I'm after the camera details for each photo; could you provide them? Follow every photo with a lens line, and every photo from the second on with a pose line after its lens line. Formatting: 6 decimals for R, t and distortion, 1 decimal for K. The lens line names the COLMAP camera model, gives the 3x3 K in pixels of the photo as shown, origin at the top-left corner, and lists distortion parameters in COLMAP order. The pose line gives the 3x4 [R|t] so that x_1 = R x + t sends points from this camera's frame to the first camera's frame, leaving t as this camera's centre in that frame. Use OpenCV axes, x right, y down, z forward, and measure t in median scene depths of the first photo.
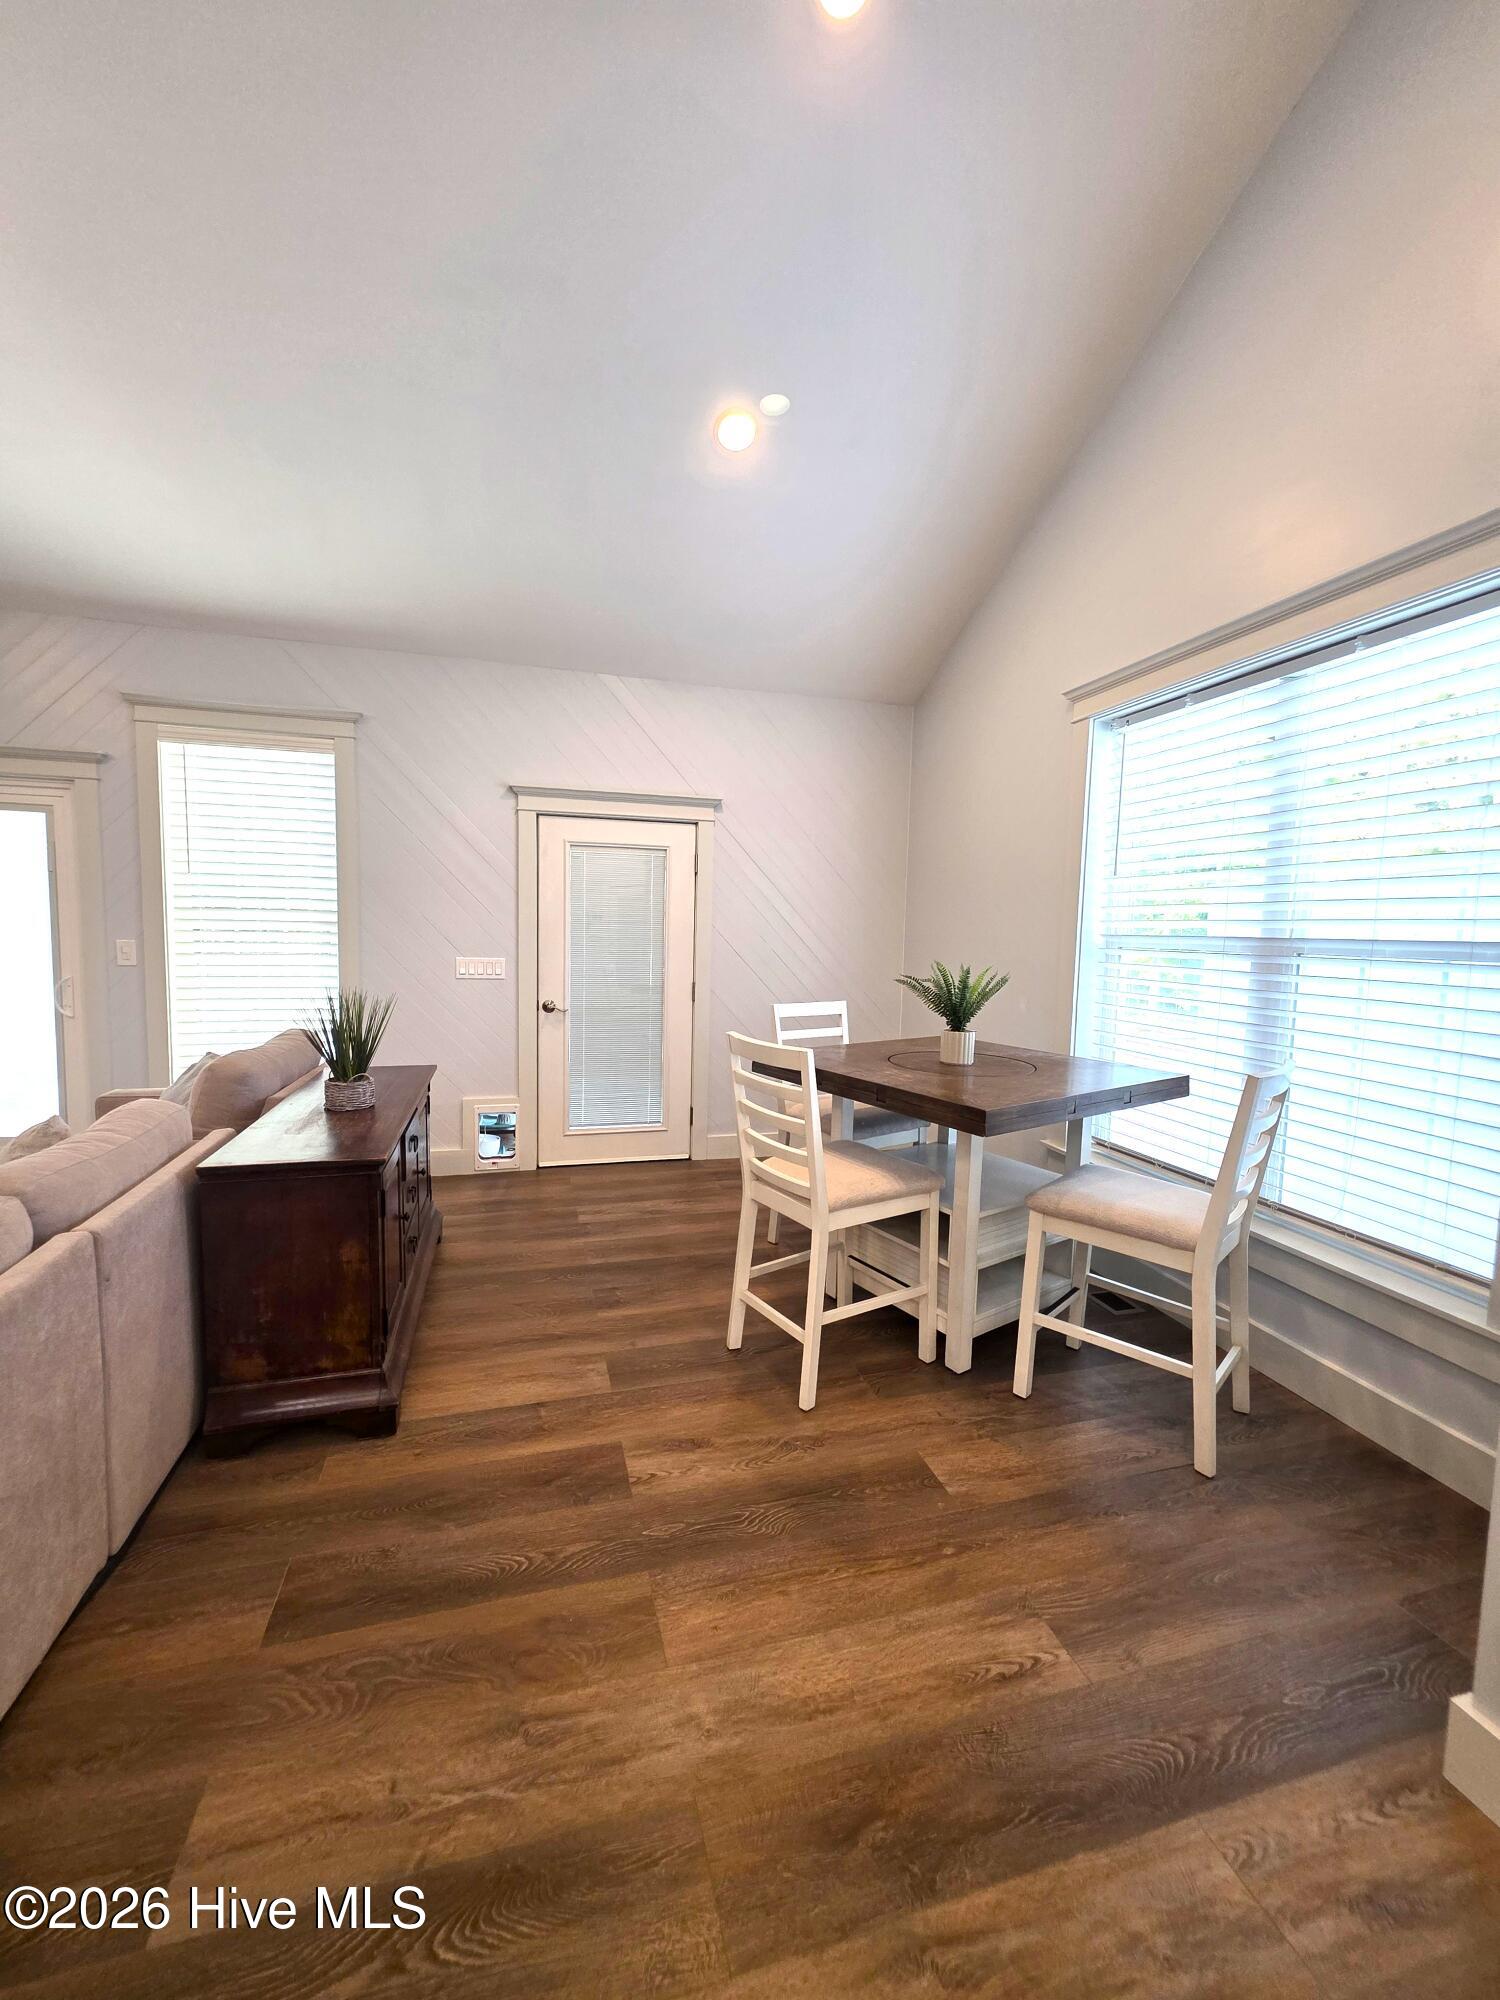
lens RADIAL K [[795.9, 0, 743.4], [0, 795.9, 1001.1], [0, 0, 1]] dist [0.005686, -0.000390]
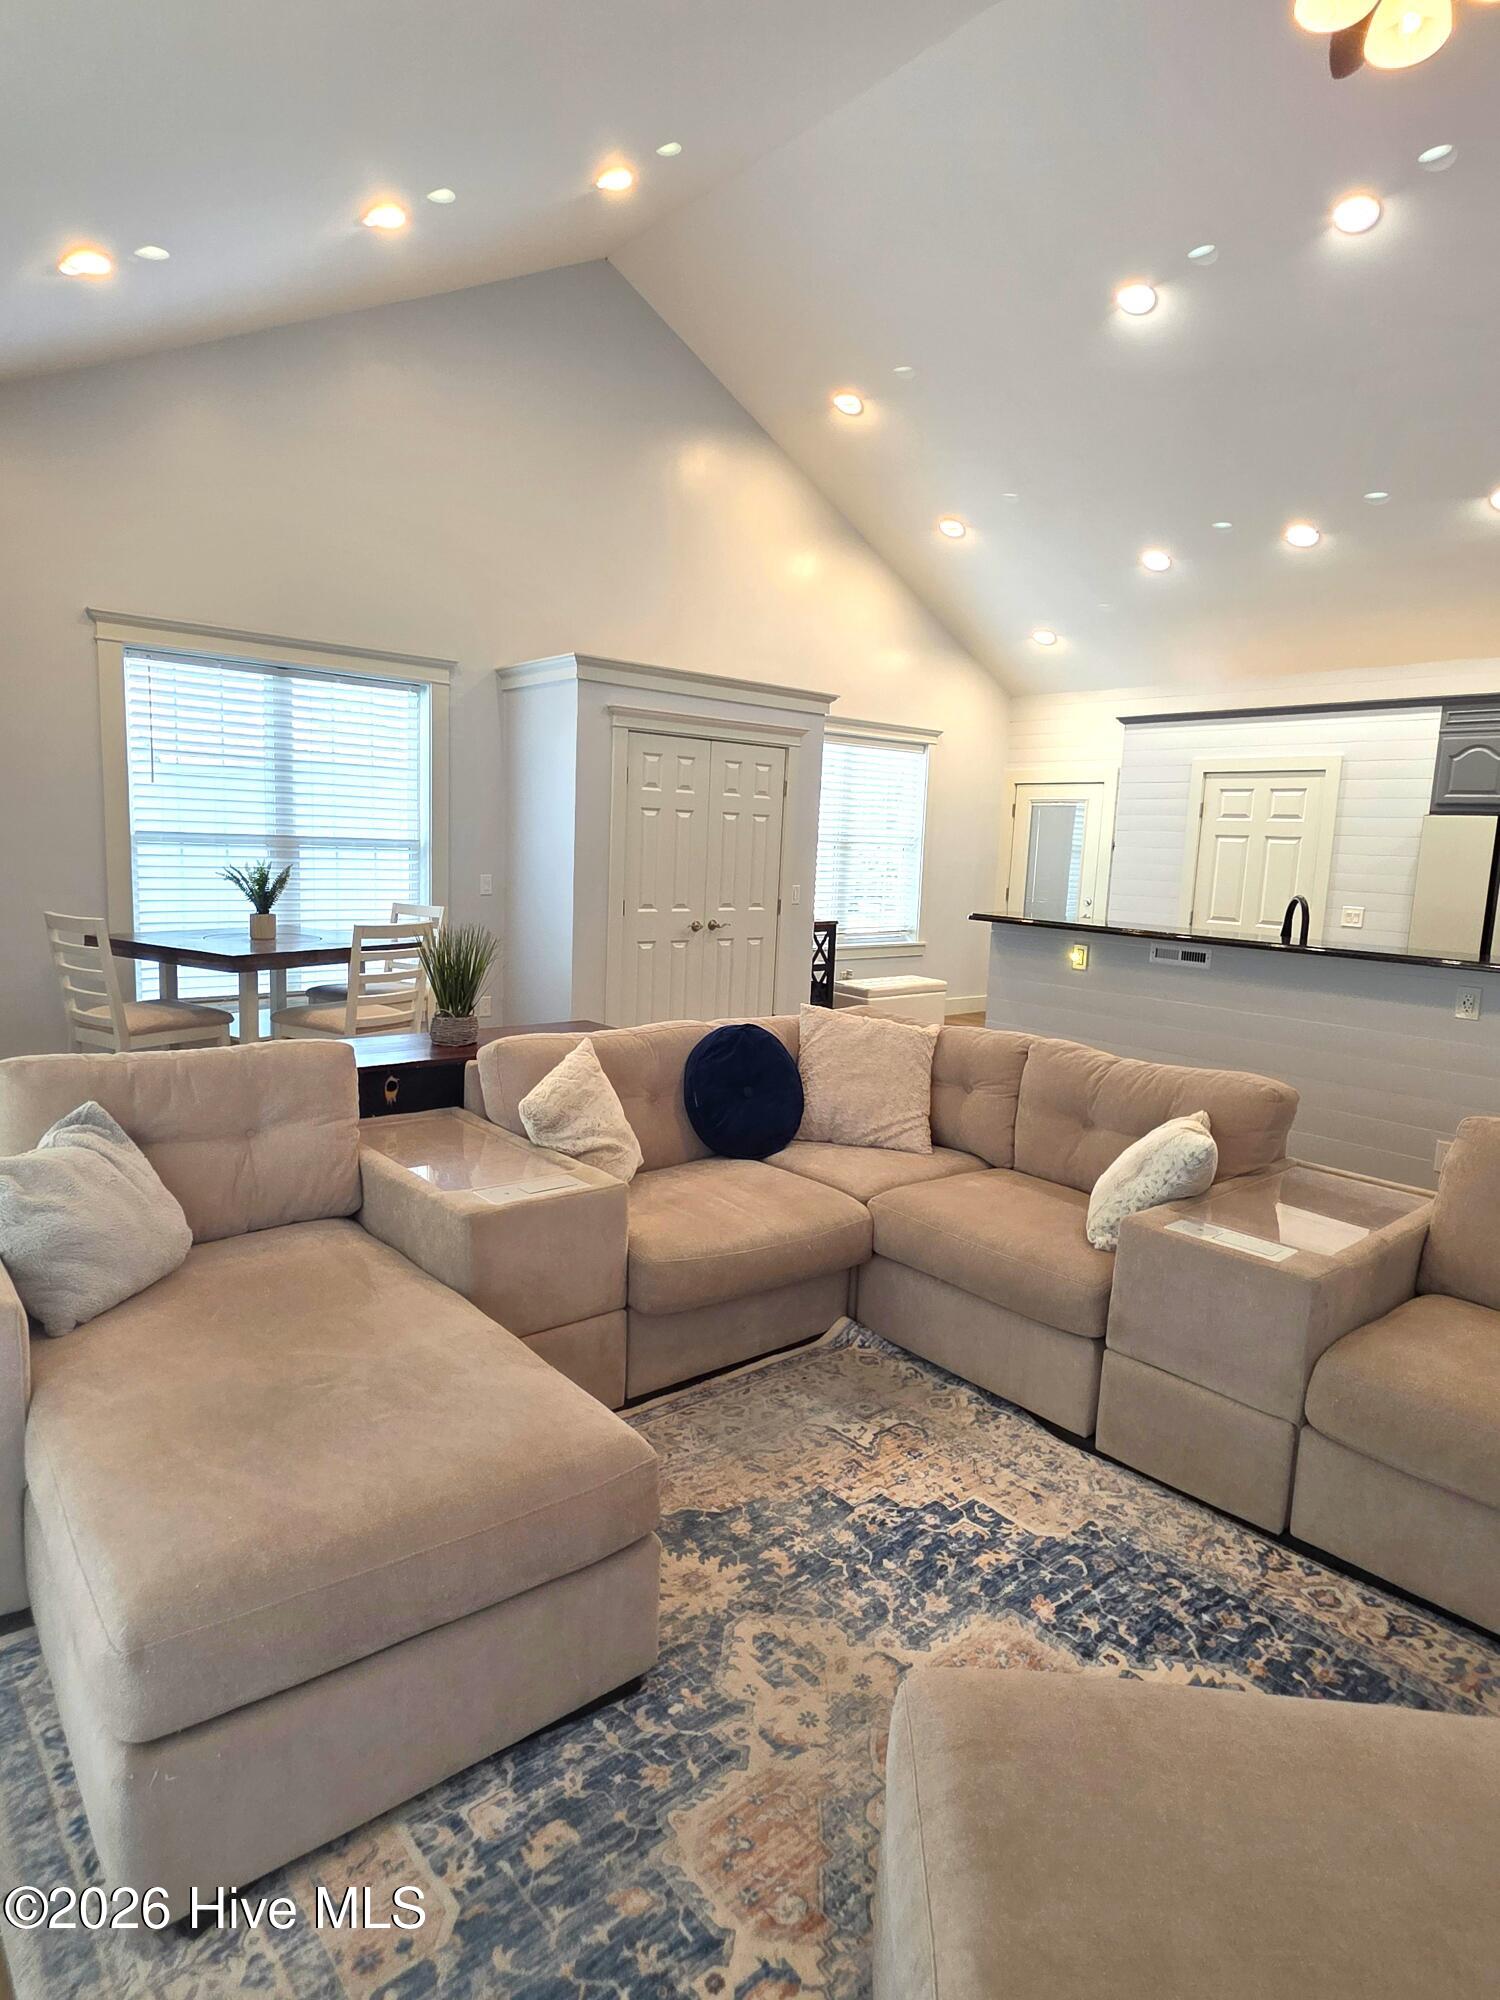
lens RADIAL K [[1118.6, 0, 752.2], [0, 1118.6, 992.1], [0, 0, 1]] dist [0.006112, -0.002152]
pose [[-0.416953, -0.160087, 0.894719, -1.737460], [0.033851, 0.980949, 0.191291, -0.161372], [-0.908297, 0.110047, -0.403591, 1.033642]]
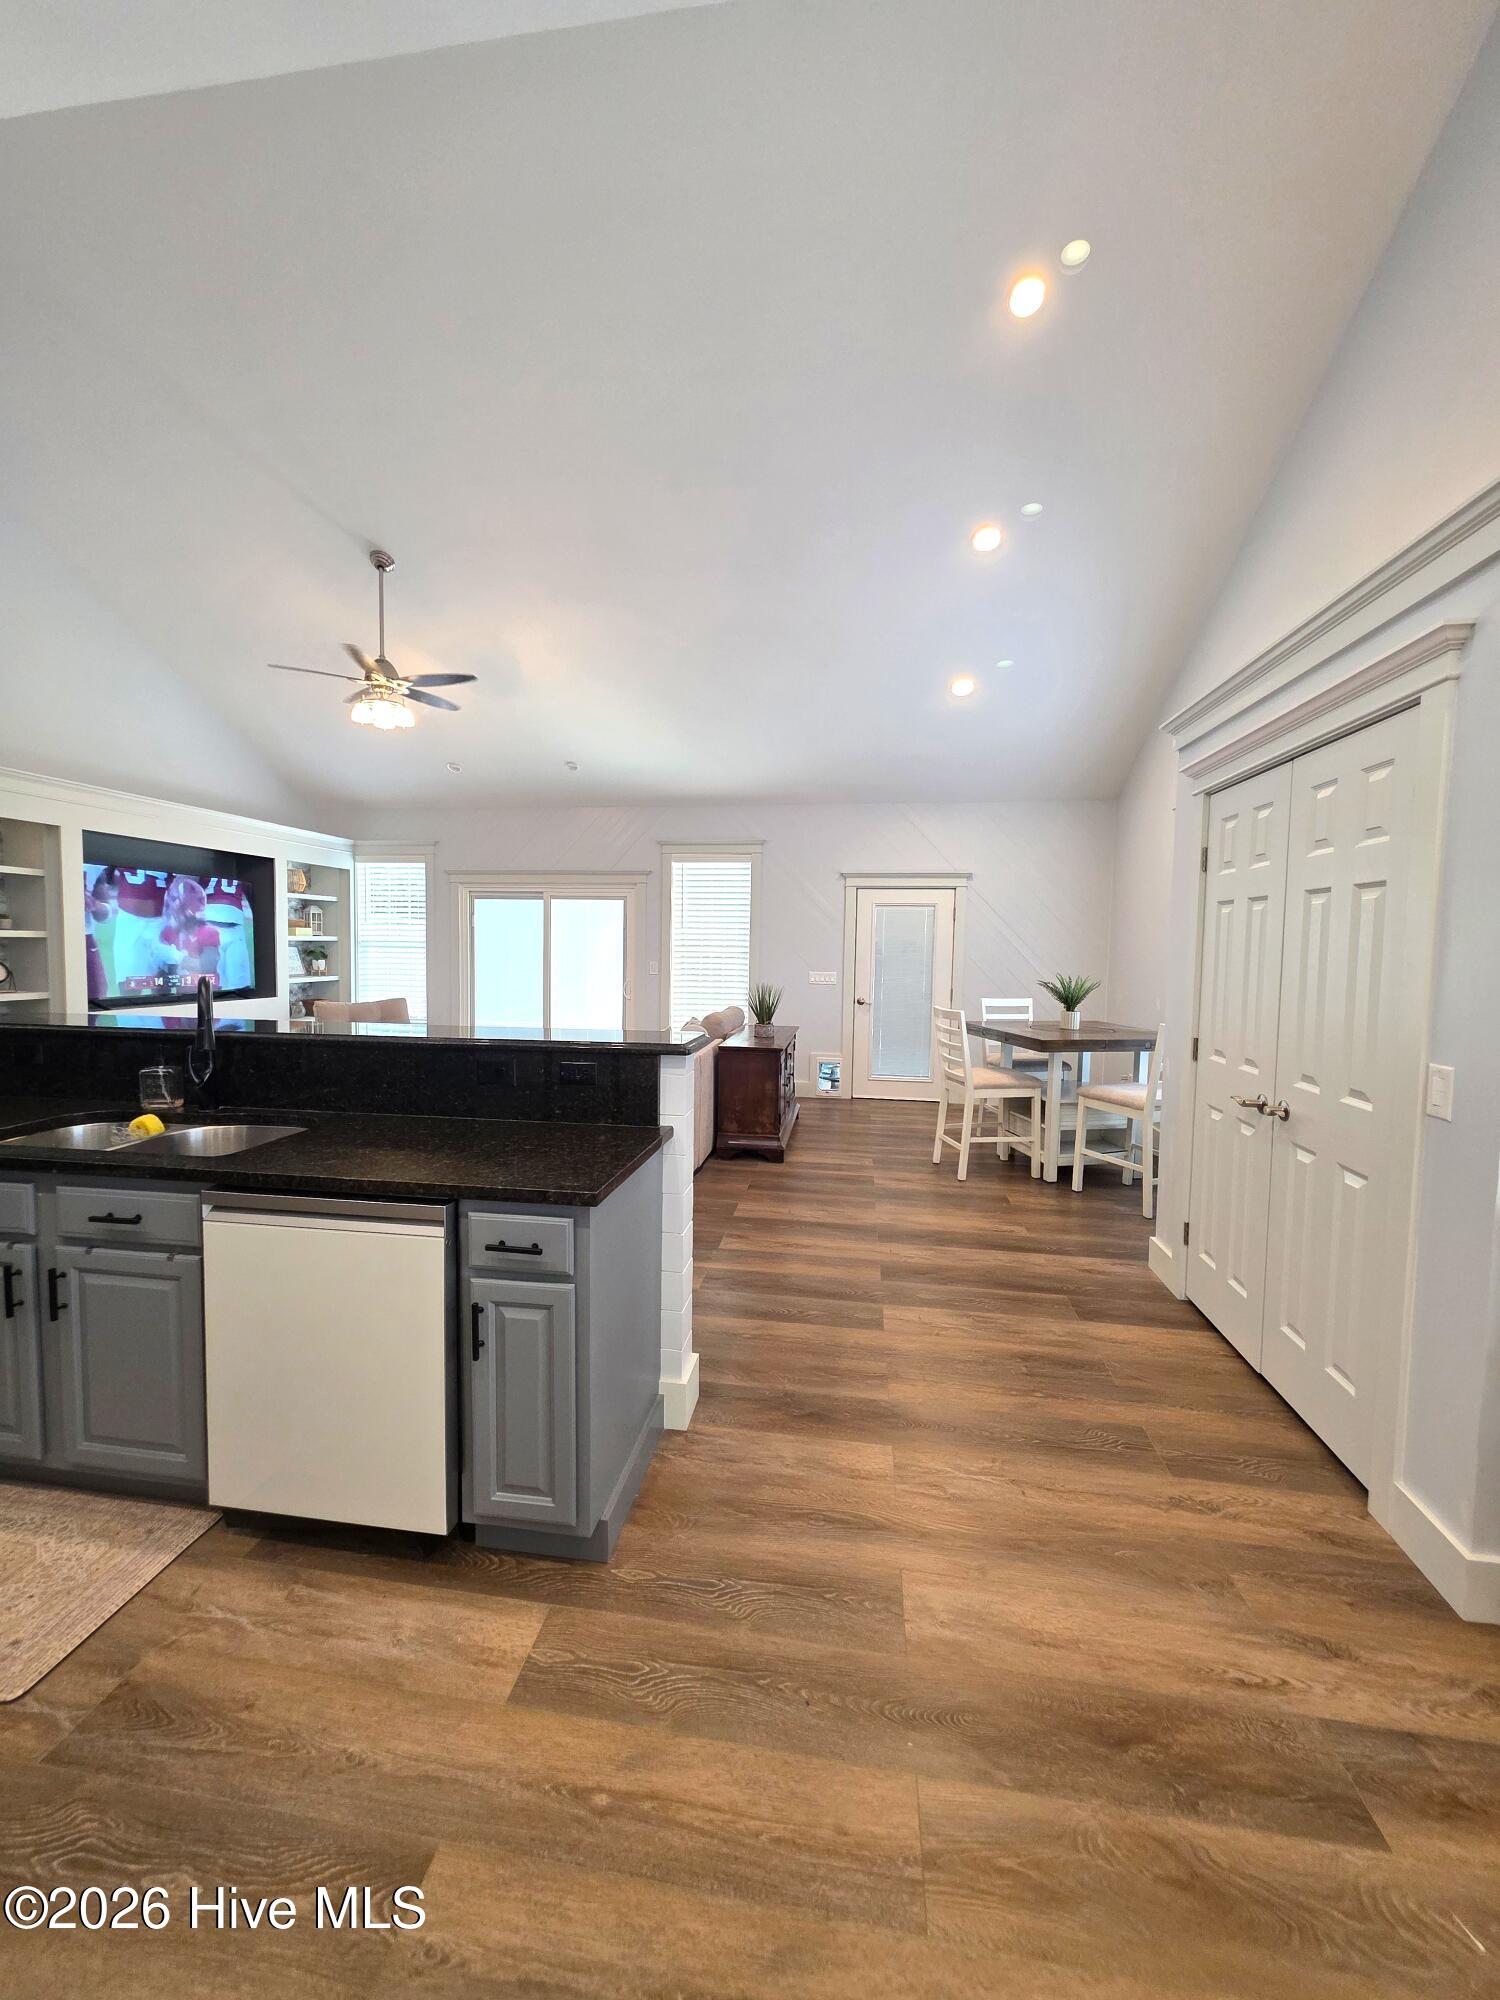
lens RADIAL K [[795.9, 0, 740.7], [0, 795.9, 997.6], [0, 0, 1]] dist [0.005686, -0.000390]
pose [[0.910992, 0.018320, -0.412016, 0.334912], [-0.031614, 0.999175, -0.025473, 0.076929], [0.411210, 0.036232, 0.910820, -0.979258]]
